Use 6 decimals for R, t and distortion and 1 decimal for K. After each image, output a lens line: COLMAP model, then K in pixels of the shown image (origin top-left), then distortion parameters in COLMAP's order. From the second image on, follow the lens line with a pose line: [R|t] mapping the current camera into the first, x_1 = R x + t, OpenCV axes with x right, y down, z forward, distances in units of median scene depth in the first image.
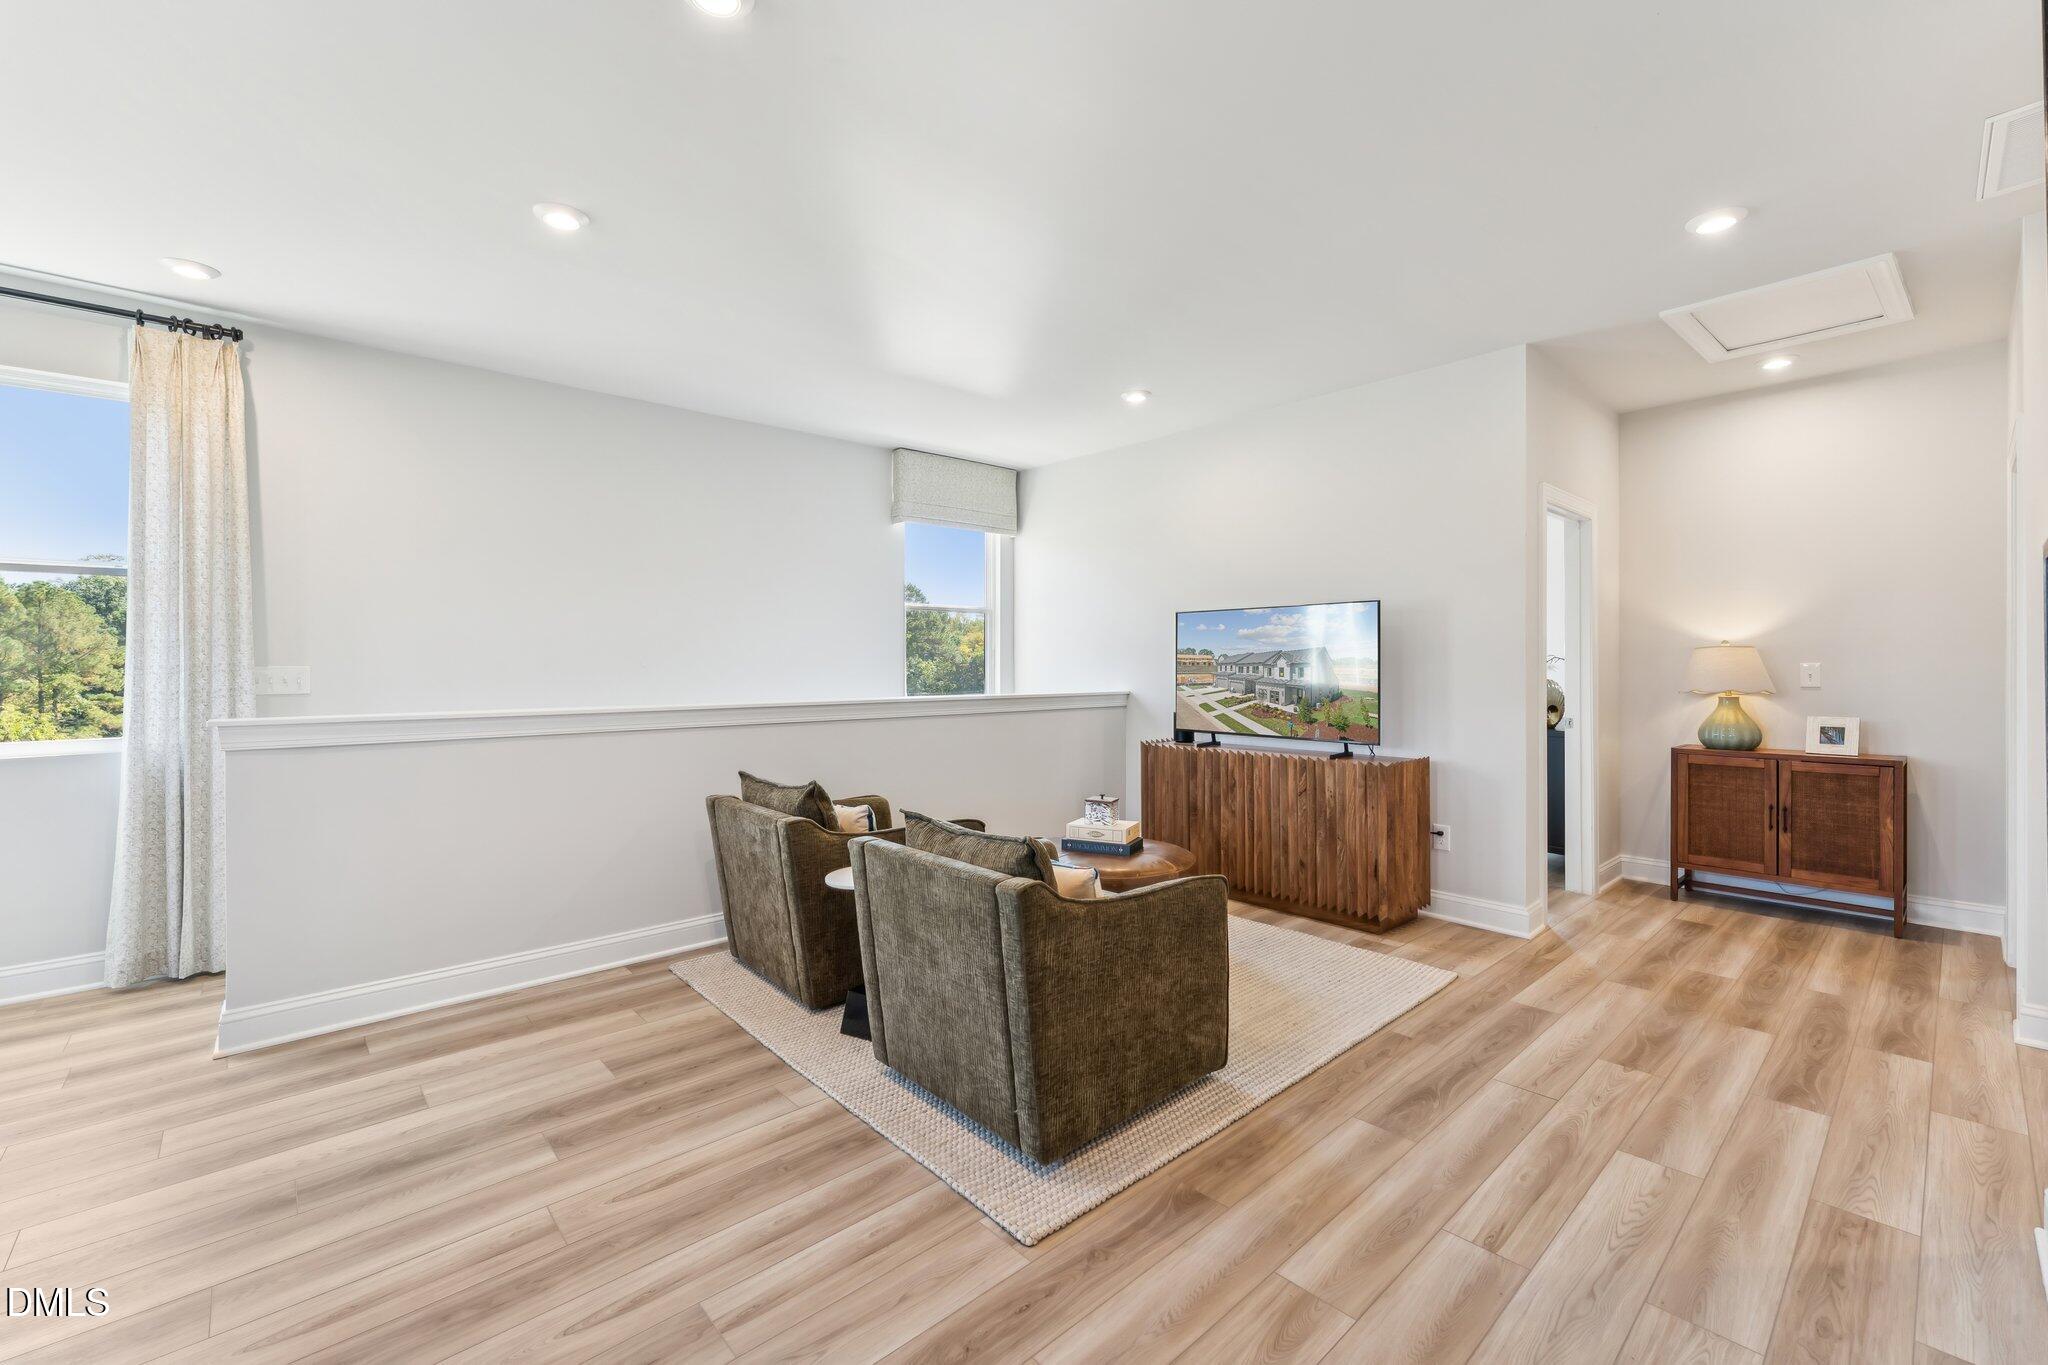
lens RADIAL K [[867.8, 0, 1029.9], [0, 867.8, 719.4], [0, 0, 1]] dist [-0.001174, -0.000282]
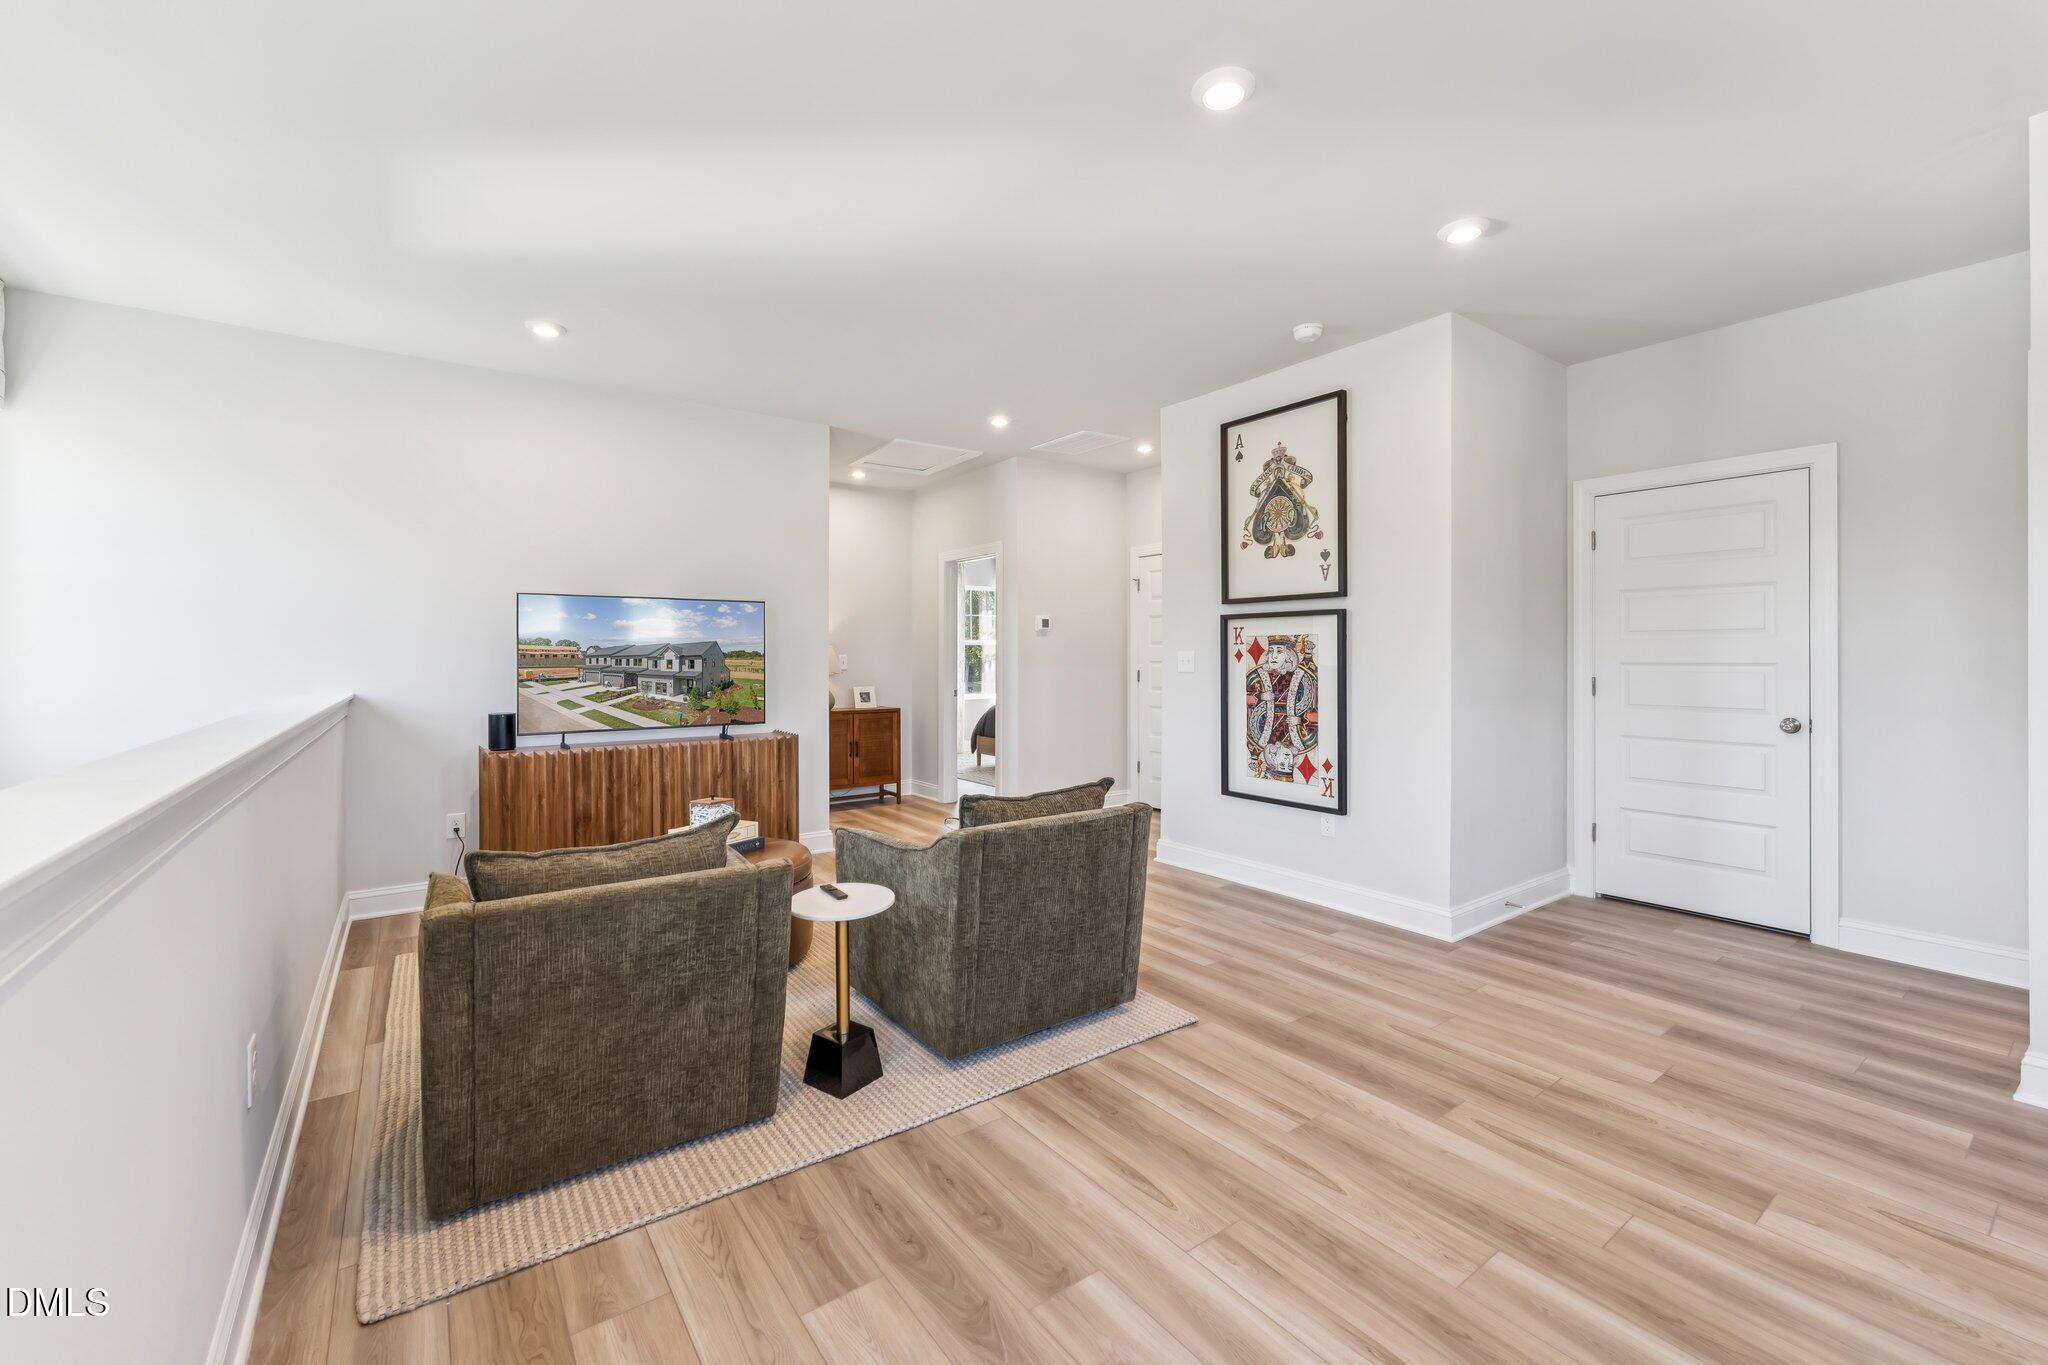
lens RADIAL K [[835.0, 0, 1025.2], [0, 835.0, 673.8], [0, 0, 1]] dist [0.001833, 0.000030]
pose [[0.094567, -0.020482, 0.995308, -0.712058], [0.064673, 0.997803, 0.014388, -0.032314], [-0.993416, 0.063009, 0.095684, 0.521144]]
